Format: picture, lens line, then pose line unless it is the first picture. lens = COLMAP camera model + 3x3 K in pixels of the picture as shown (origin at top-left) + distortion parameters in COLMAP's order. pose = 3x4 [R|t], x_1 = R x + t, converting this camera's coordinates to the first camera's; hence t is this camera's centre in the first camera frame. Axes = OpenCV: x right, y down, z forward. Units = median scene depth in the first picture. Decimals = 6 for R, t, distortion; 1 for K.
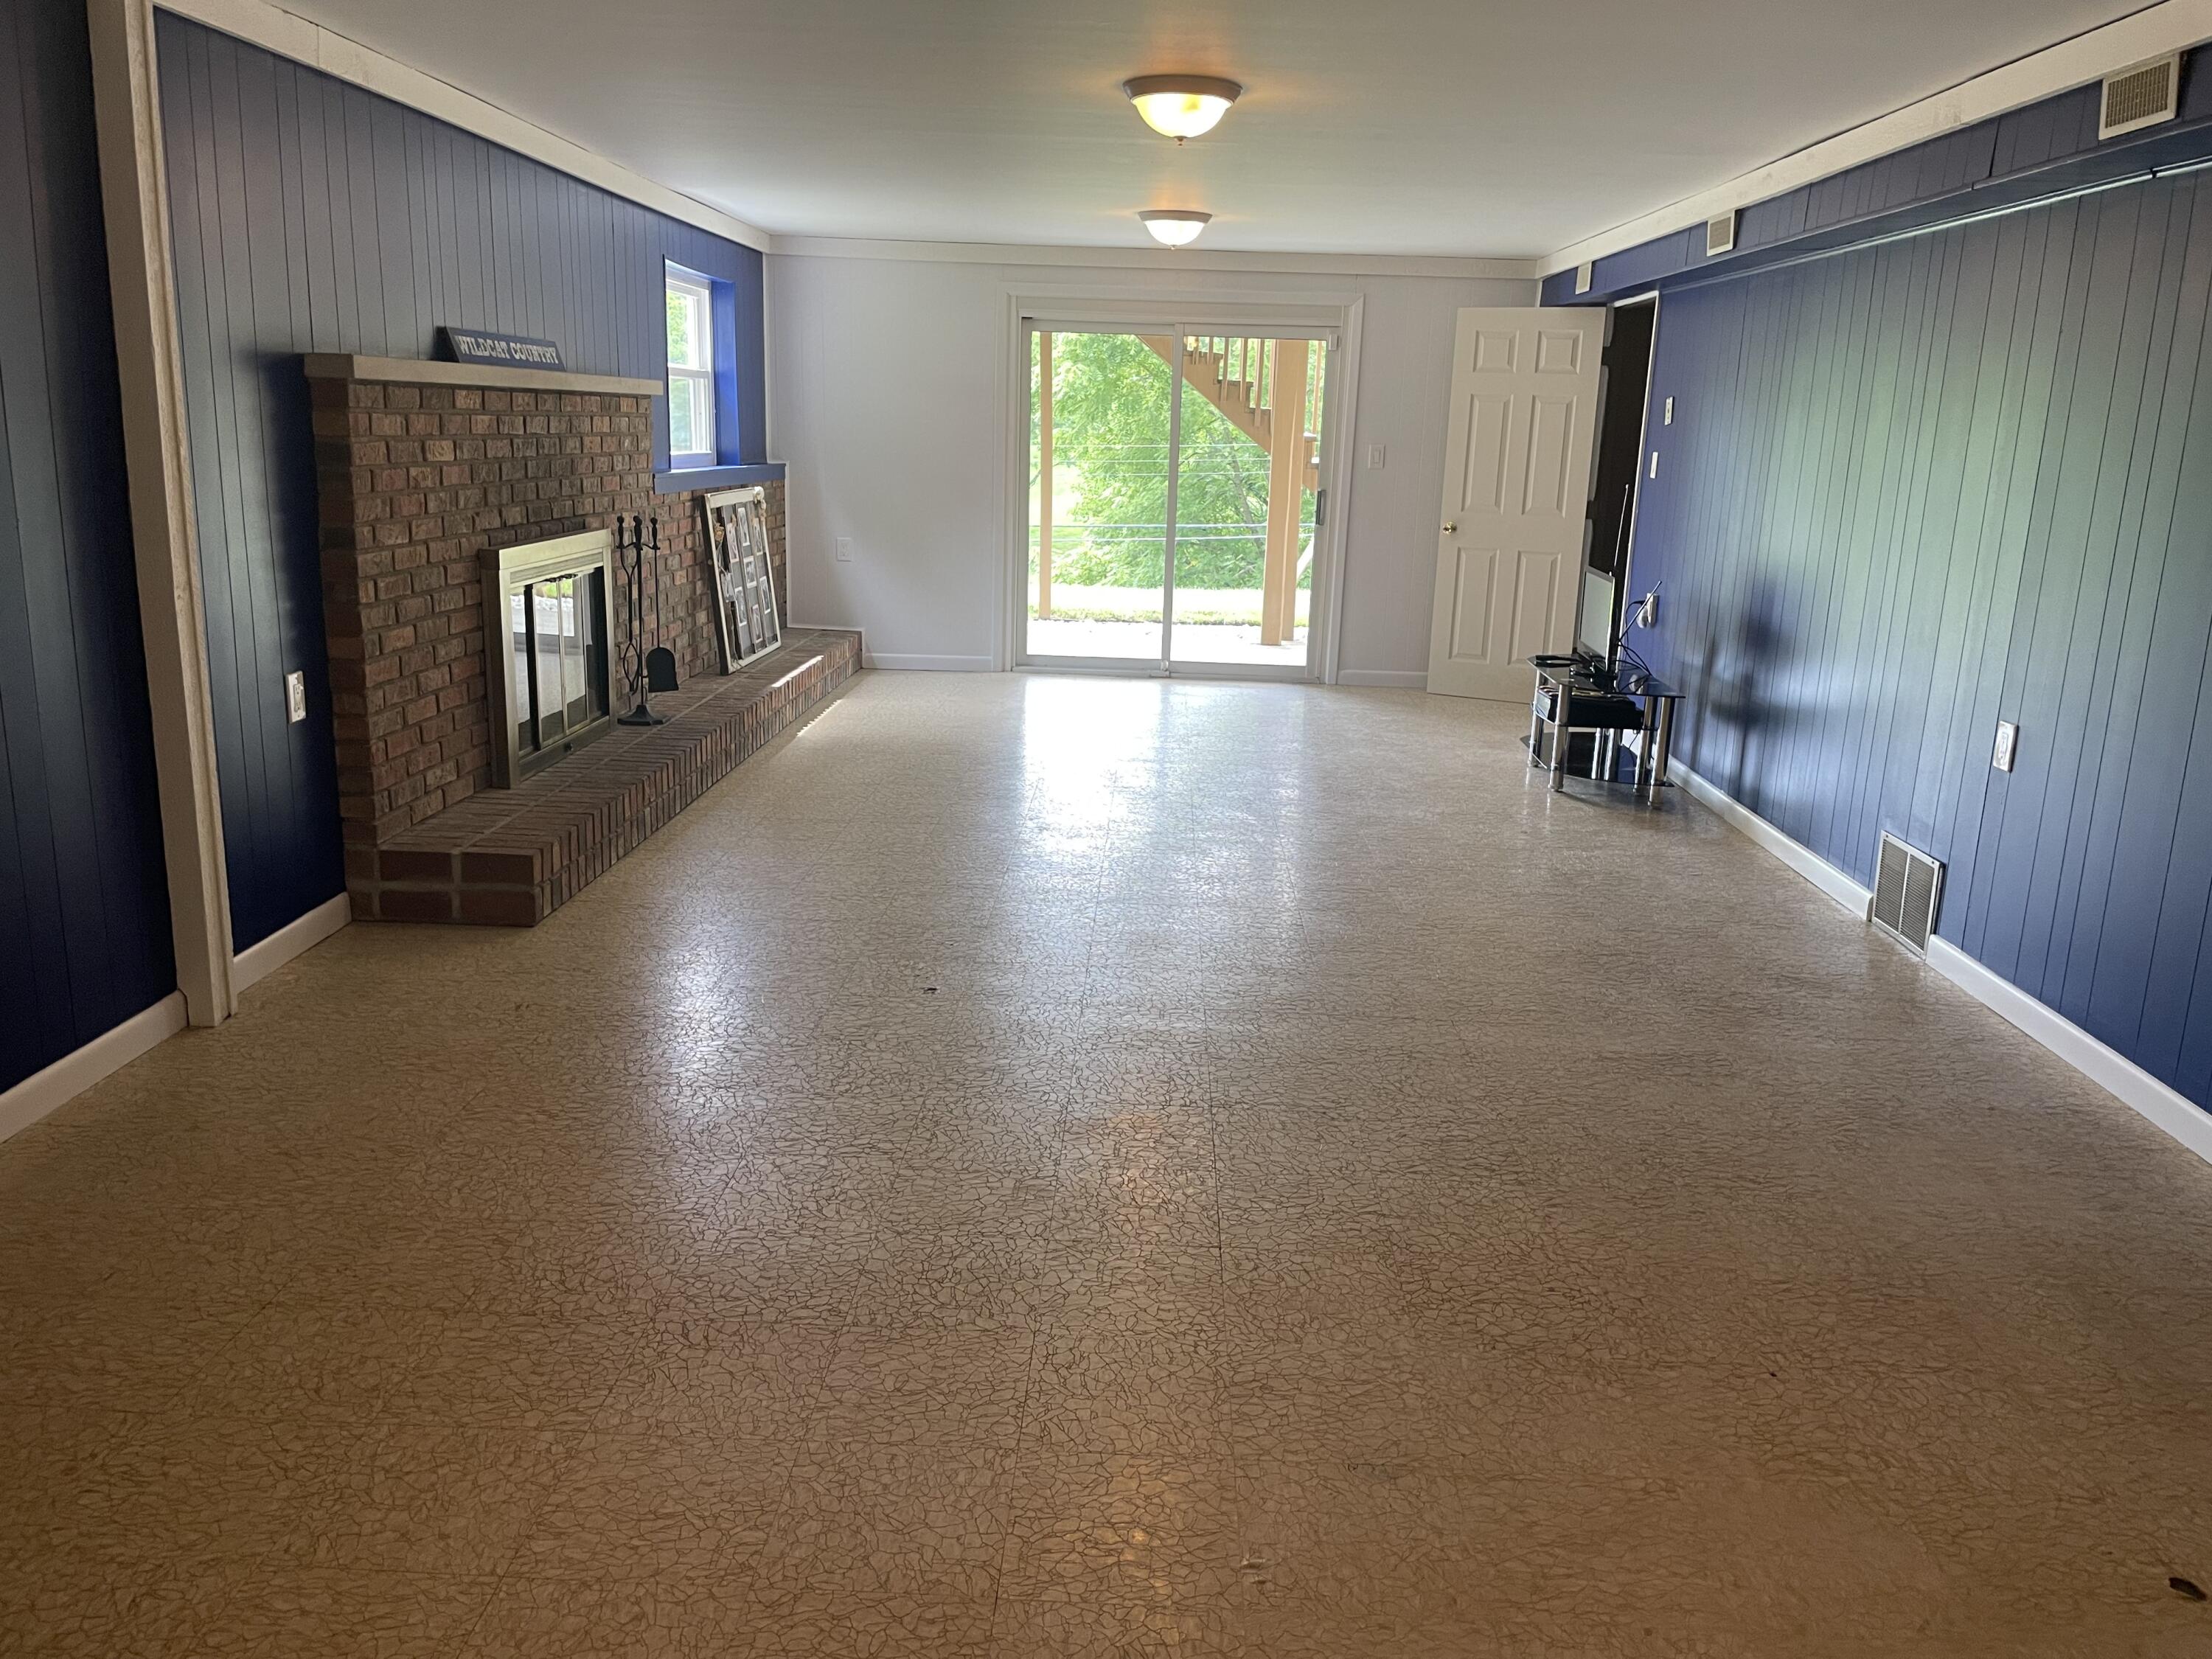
lens RADIAL K [[1657.2, 0, 1106.0], [0, 1657.2, 829.5], [0, 0, 1]] dist [0.113006, -0.143557]
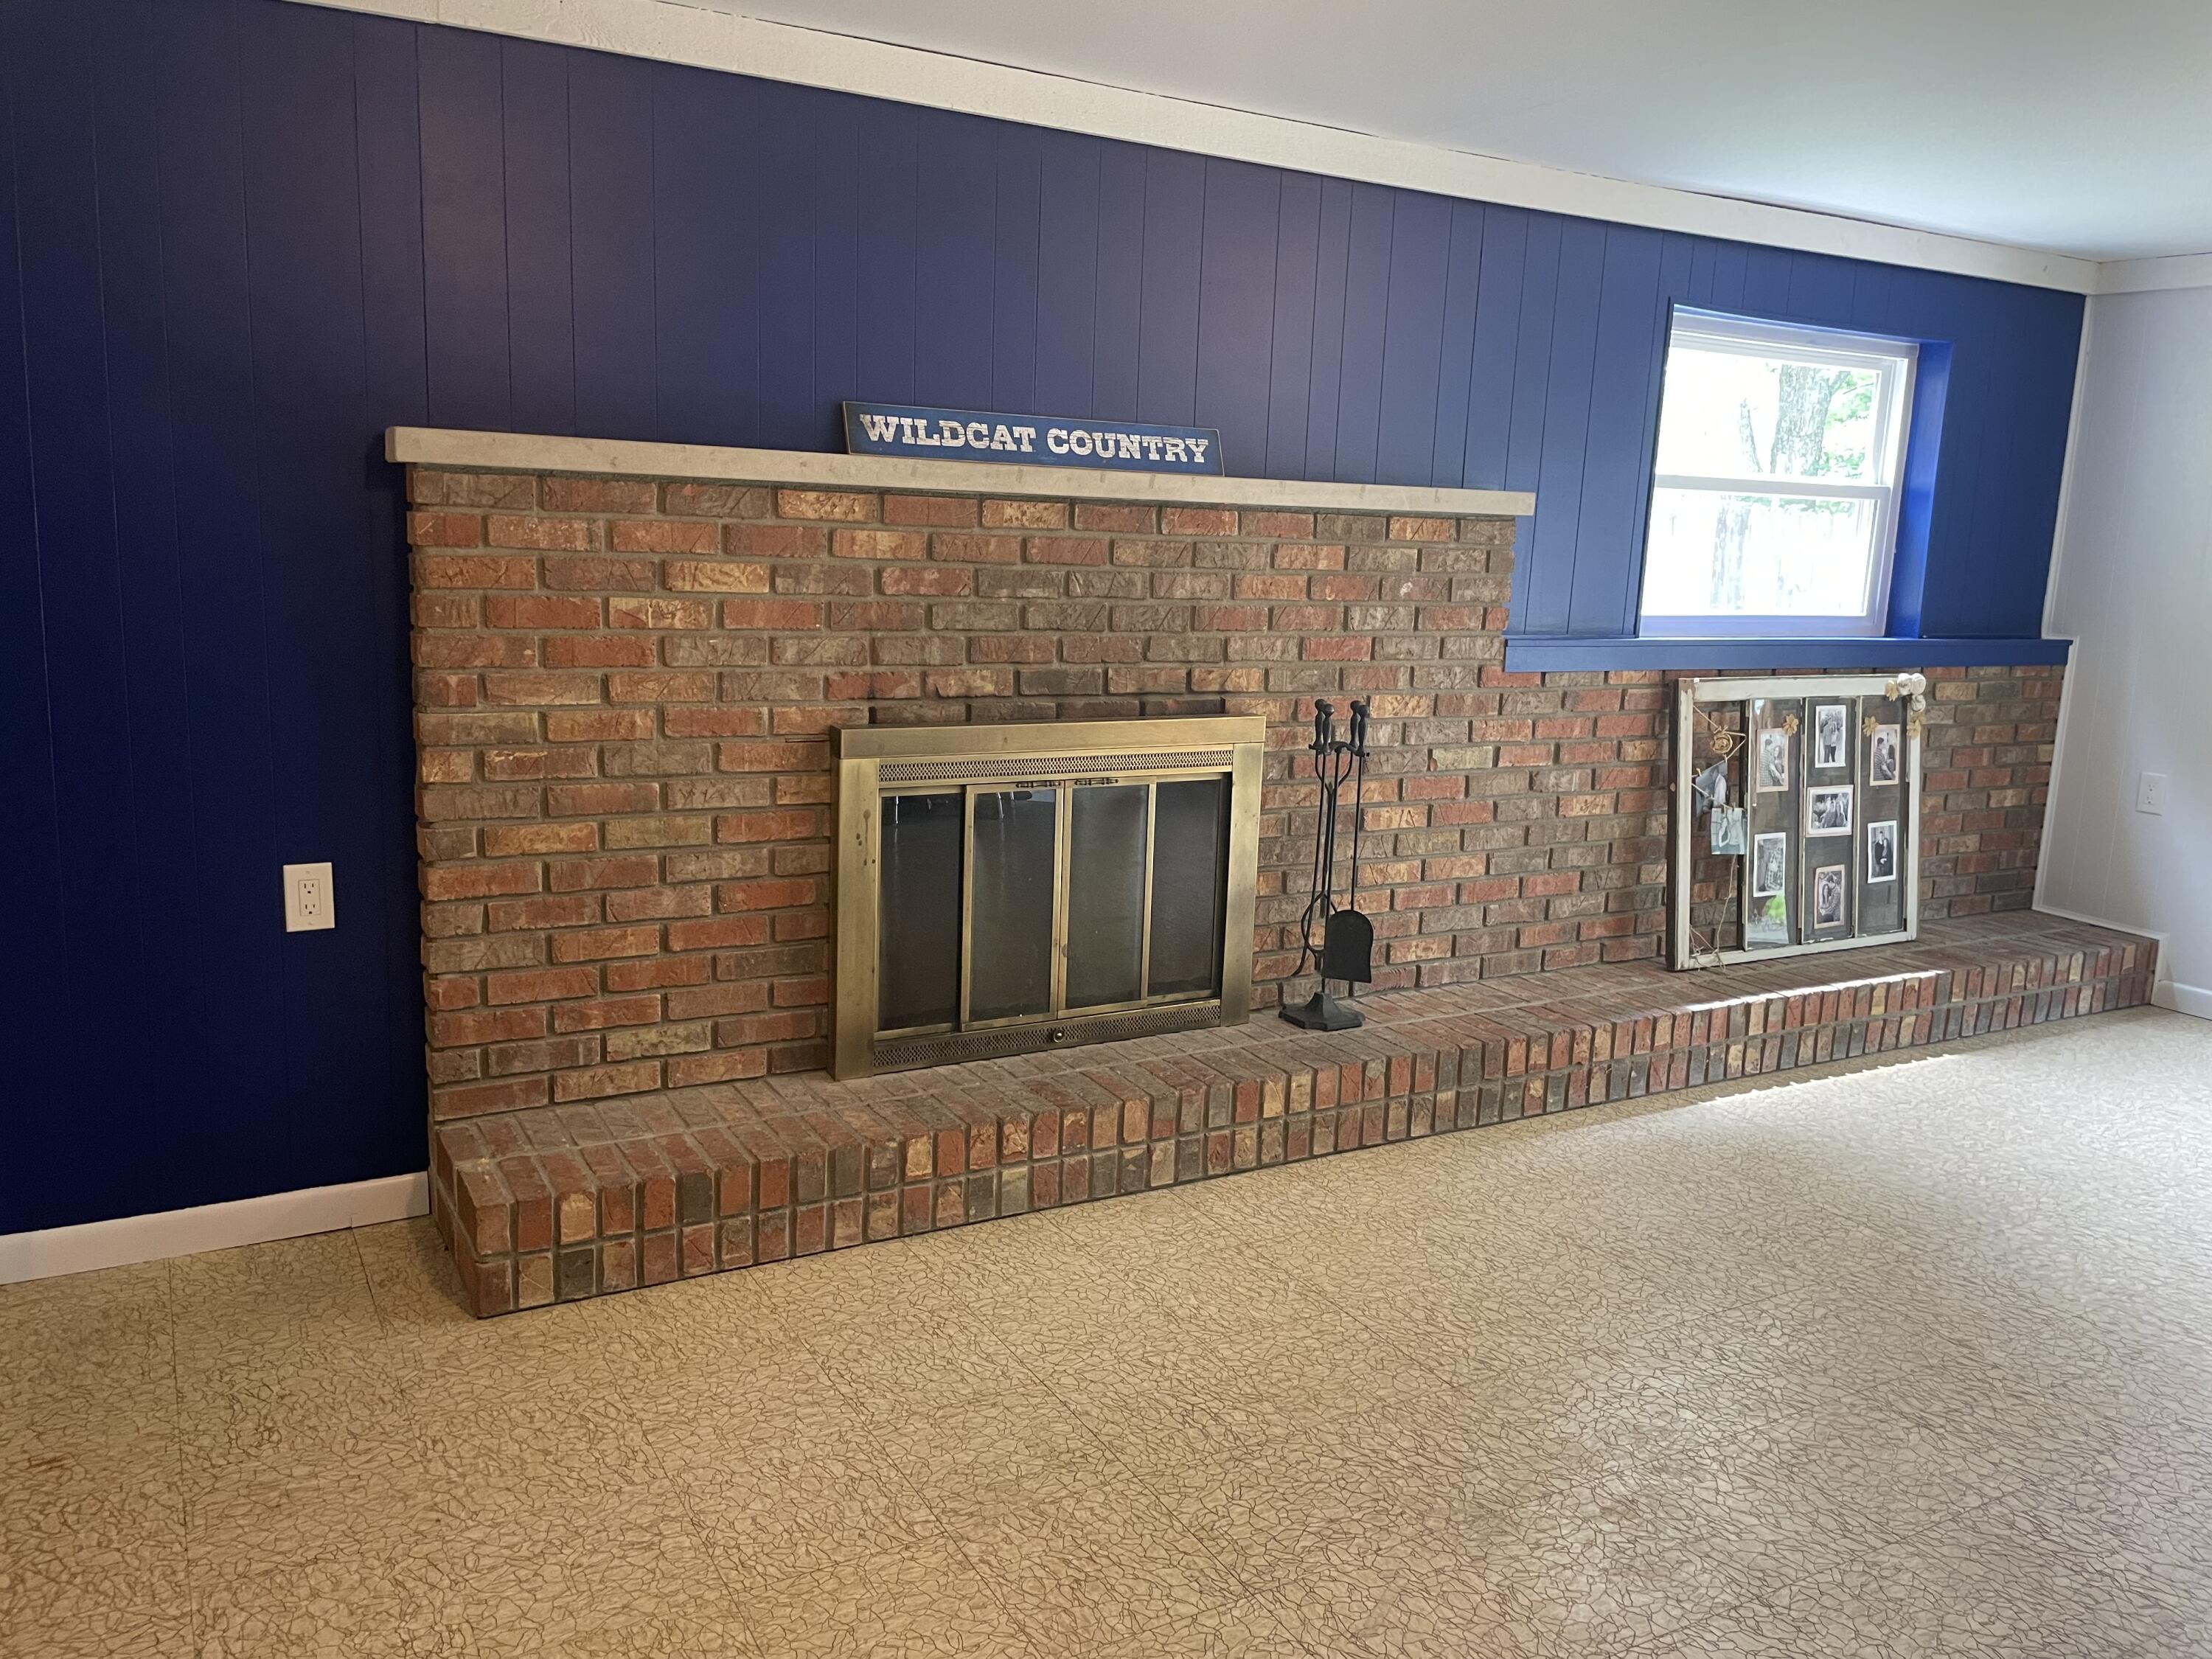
lens RADIAL K [[1657.2, 0, 1106.0], [0, 1657.2, 829.5], [0, 0, 1]] dist [0.113006, -0.143557]
pose [[0.524035, 0.147765, -0.838780, 0.174611], [-0.226312, 0.973589, 0.030123, -0.119888], [0.821079, 0.174041, 0.543636, 0.515224]]
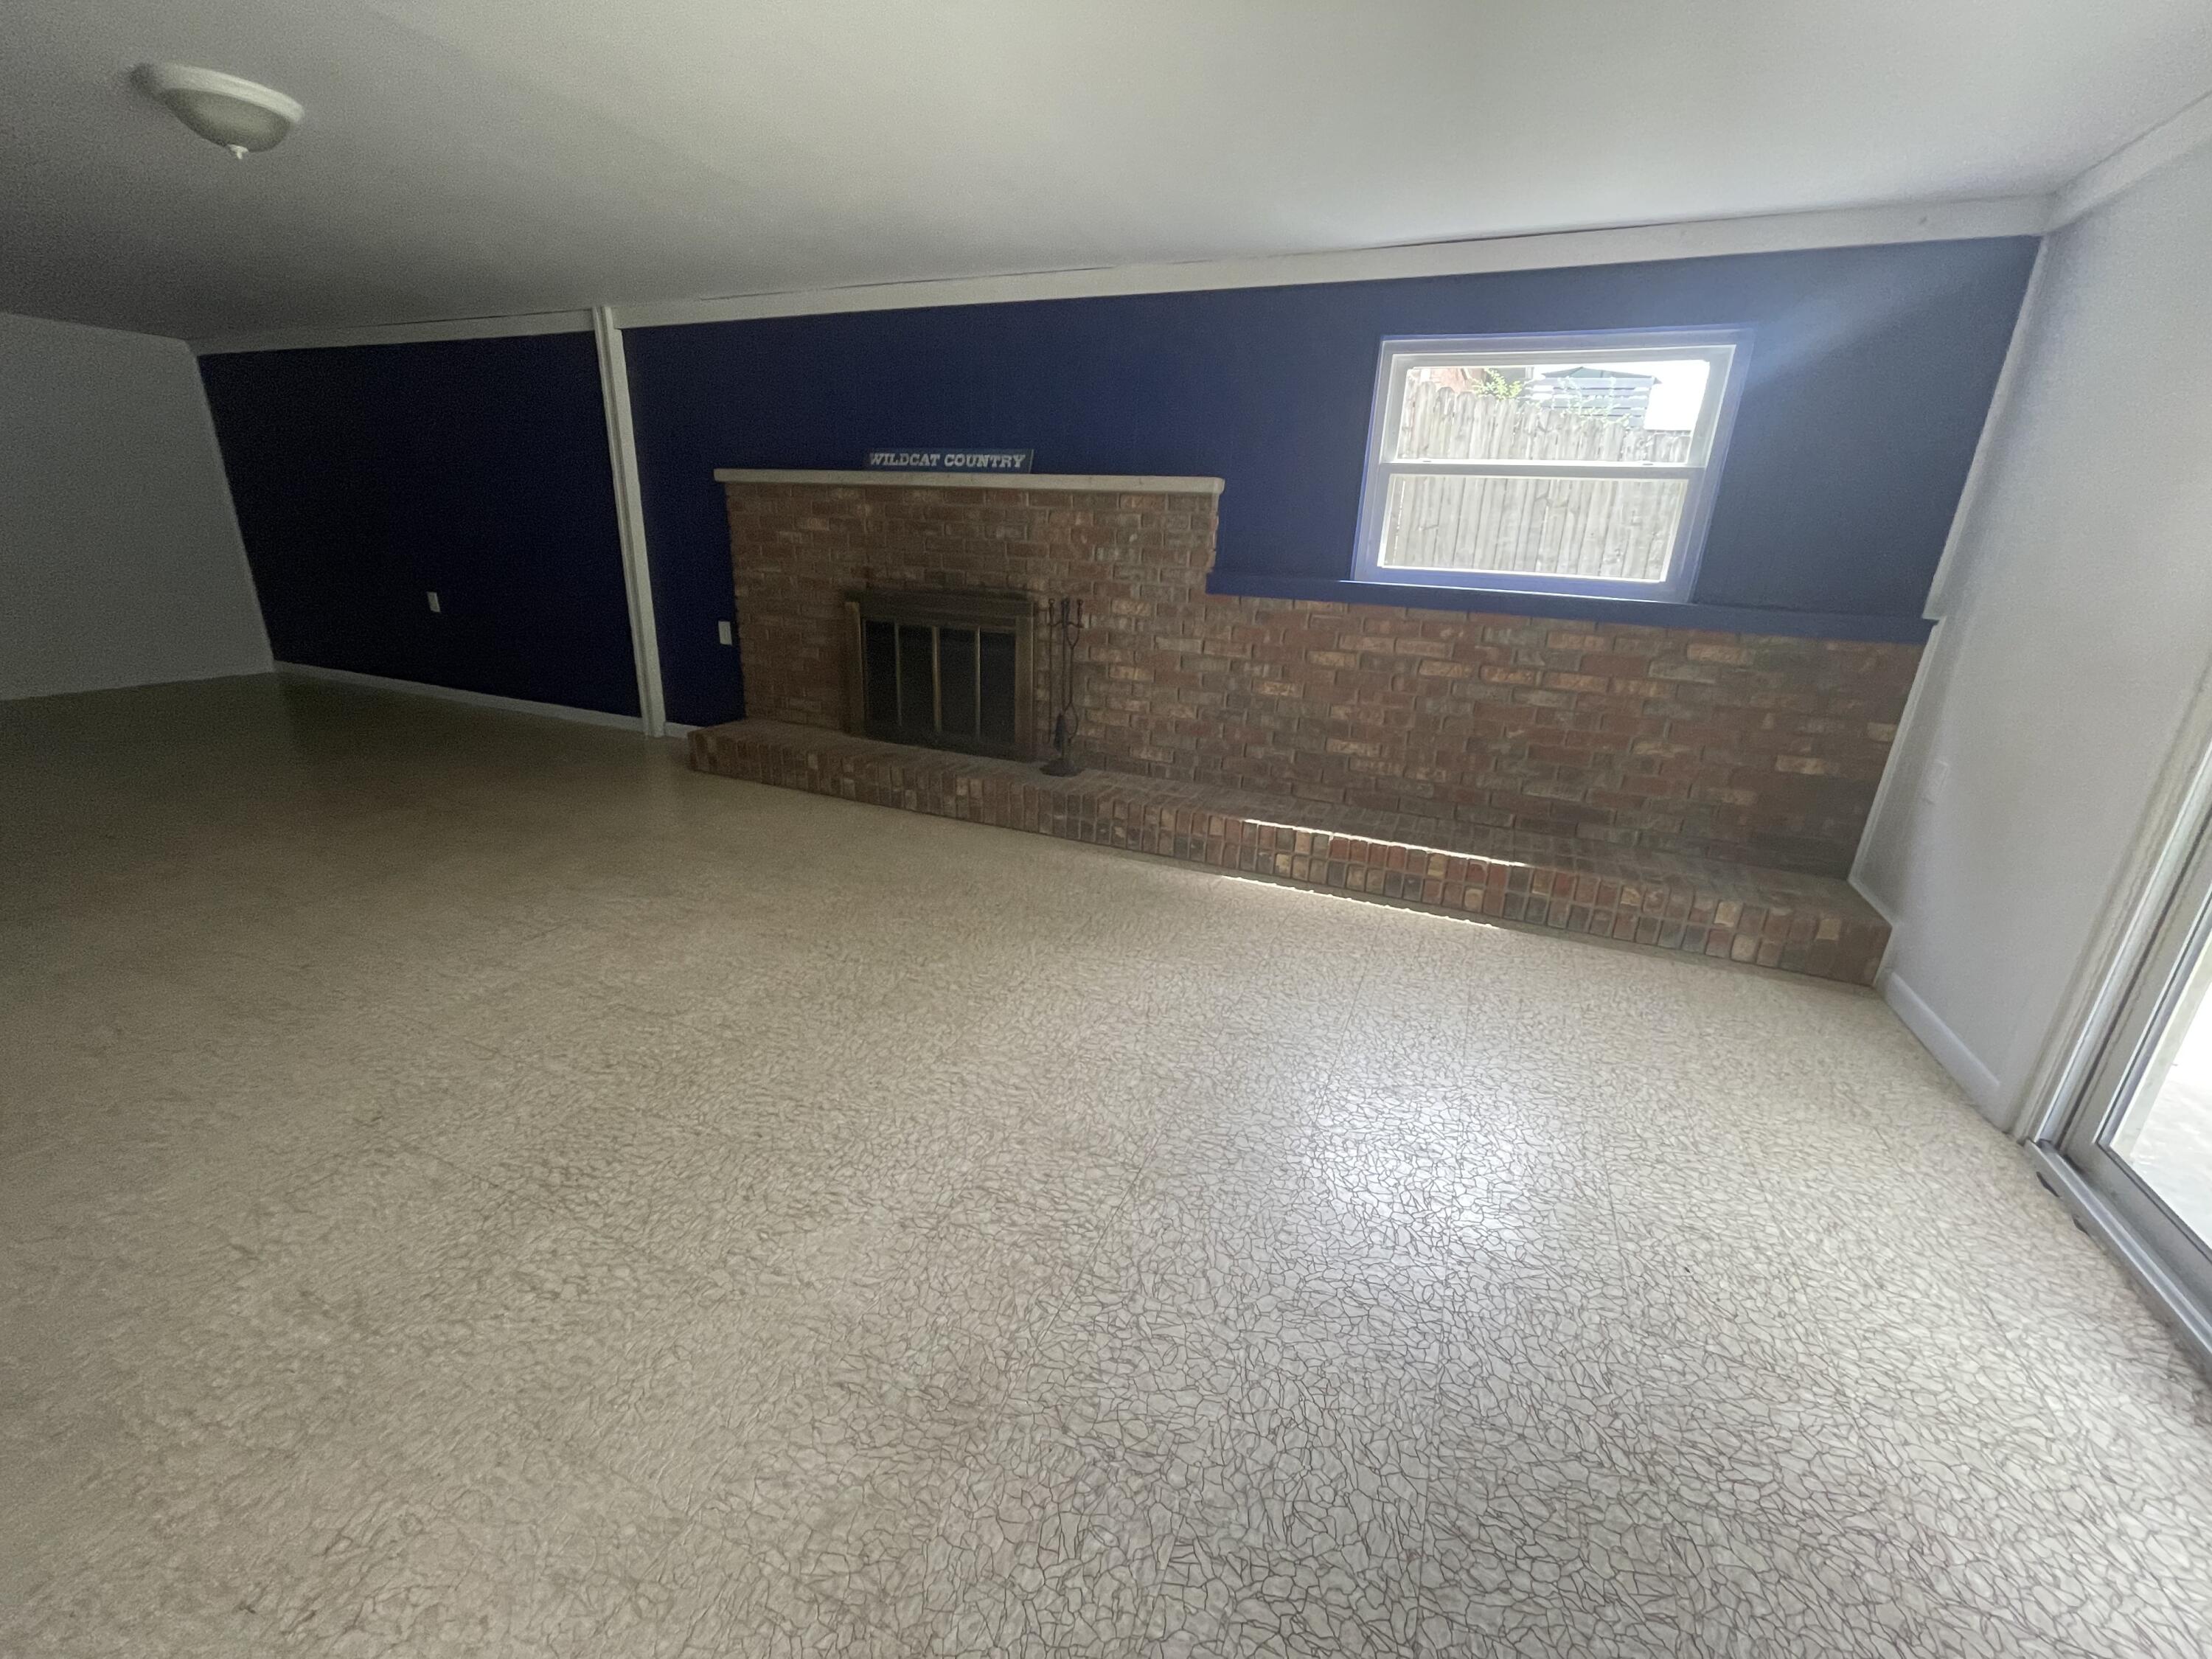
lens RADIAL K [[896.3, 0, 1106.0], [0, 896.3, 829.5], [0, 0, 1]] dist [0.001051, -0.000109]
pose [[-0.366316, 0.266552, -0.891495, 0.261740], [-0.265901, 0.888151, 0.374812, -0.244715], [0.891689, 0.374349, -0.254467, 1.068418]]
